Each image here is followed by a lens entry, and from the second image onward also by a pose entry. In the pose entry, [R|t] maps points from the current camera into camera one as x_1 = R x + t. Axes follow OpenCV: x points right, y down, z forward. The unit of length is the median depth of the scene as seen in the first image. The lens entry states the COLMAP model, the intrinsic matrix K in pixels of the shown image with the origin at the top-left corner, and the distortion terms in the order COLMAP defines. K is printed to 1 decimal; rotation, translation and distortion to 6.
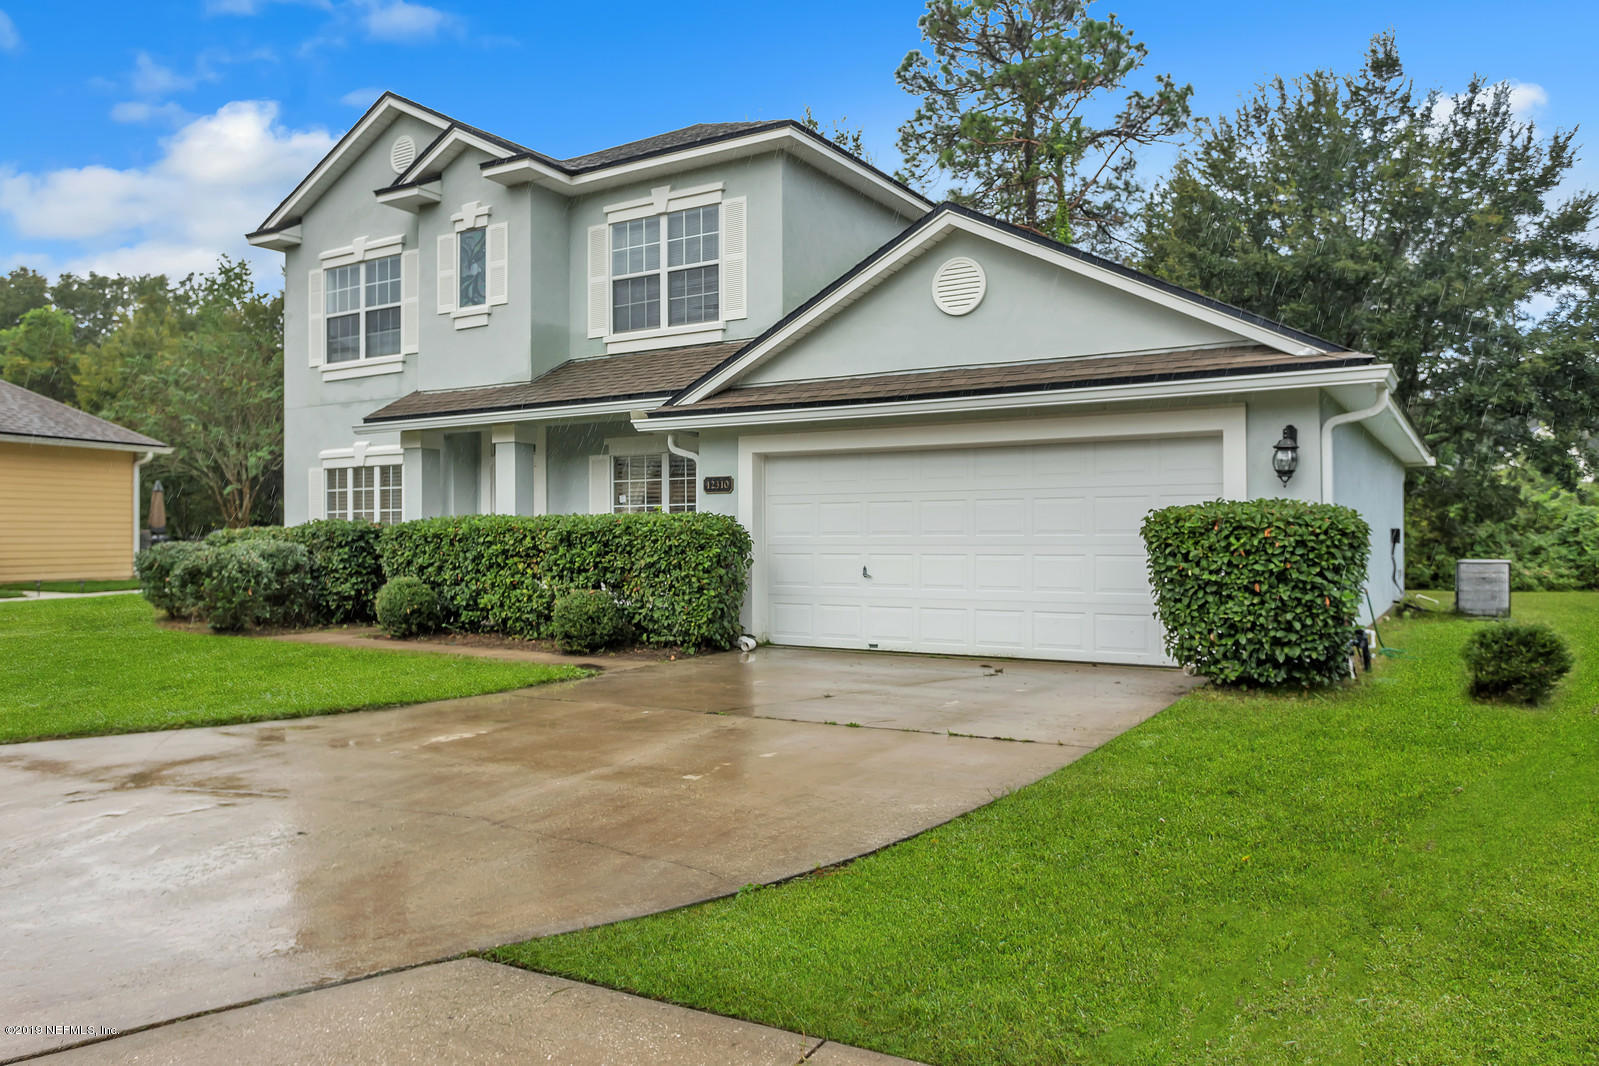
lens RADIAL K [[1114.4, 0, 799.5], [0, 1114.4, 533.0], [0, 0, 1]] dist [-0.001898, -0.001342]
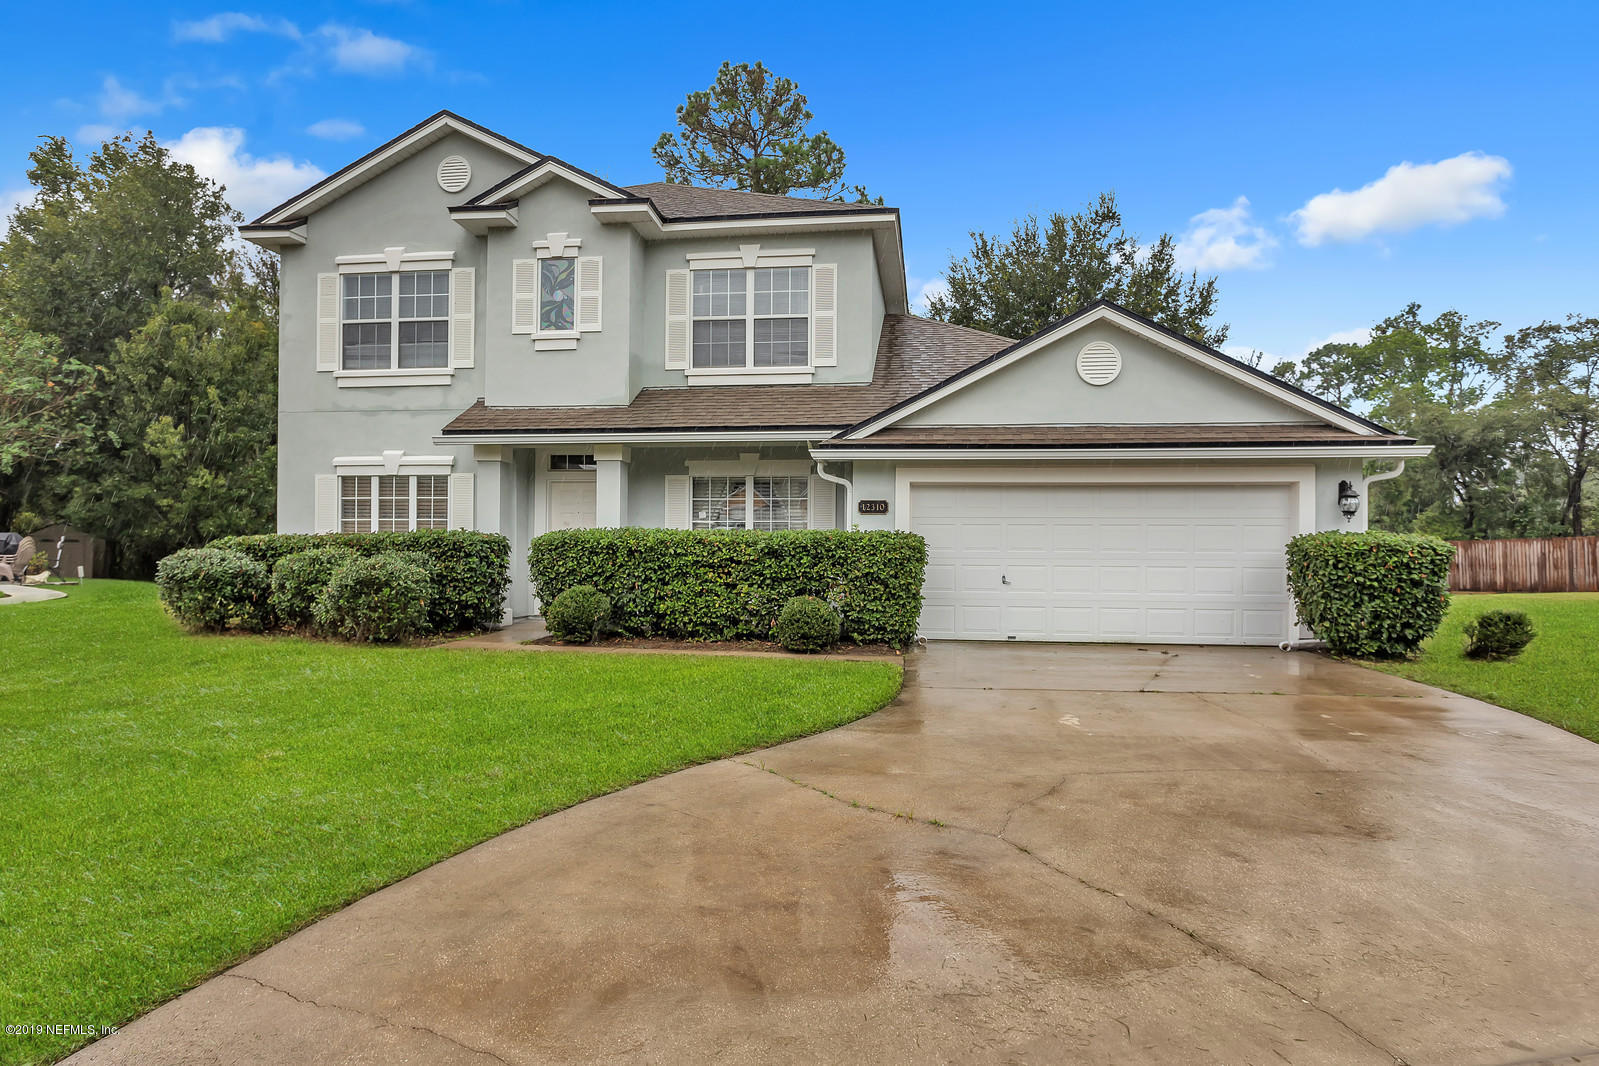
lens RADIAL K [[952.5, 0, 799.5], [0, 952.5, 533.0], [0, 0, 1]] dist [-0.005993, -0.000956]
pose [[0.916723, 0.014474, 0.399261, -0.451137], [-0.010998, 0.999879, -0.010998, -0.002794], [-0.399372, 0.005691, 0.916771, 0.077968]]
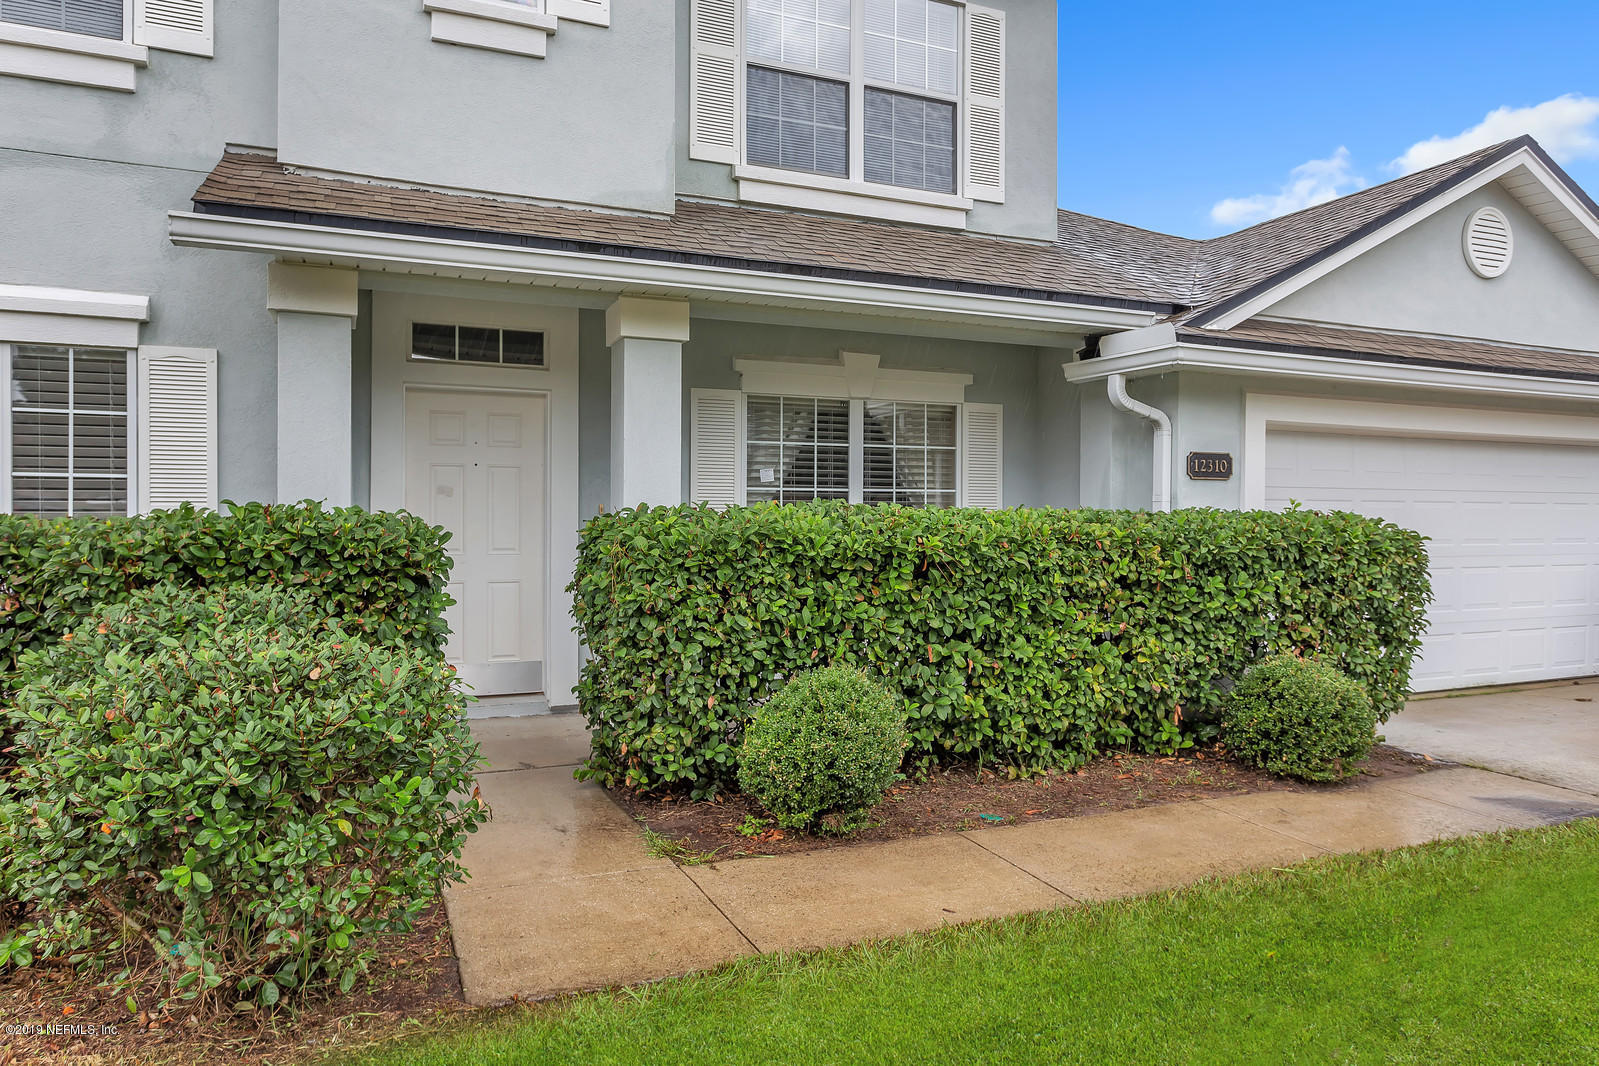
lens RADIAL K [[1008.3, 0, 799.5], [0, 1008.3, 533.0], [0, 0, 1]] dist [0.001477, 0.001419]
pose [[0.586460, -0.006201, 0.809955, -0.545069], [-0.007871, 0.999880, 0.013354, -0.009185], [-0.809940, -0.014207, 0.586341, 0.696446]]
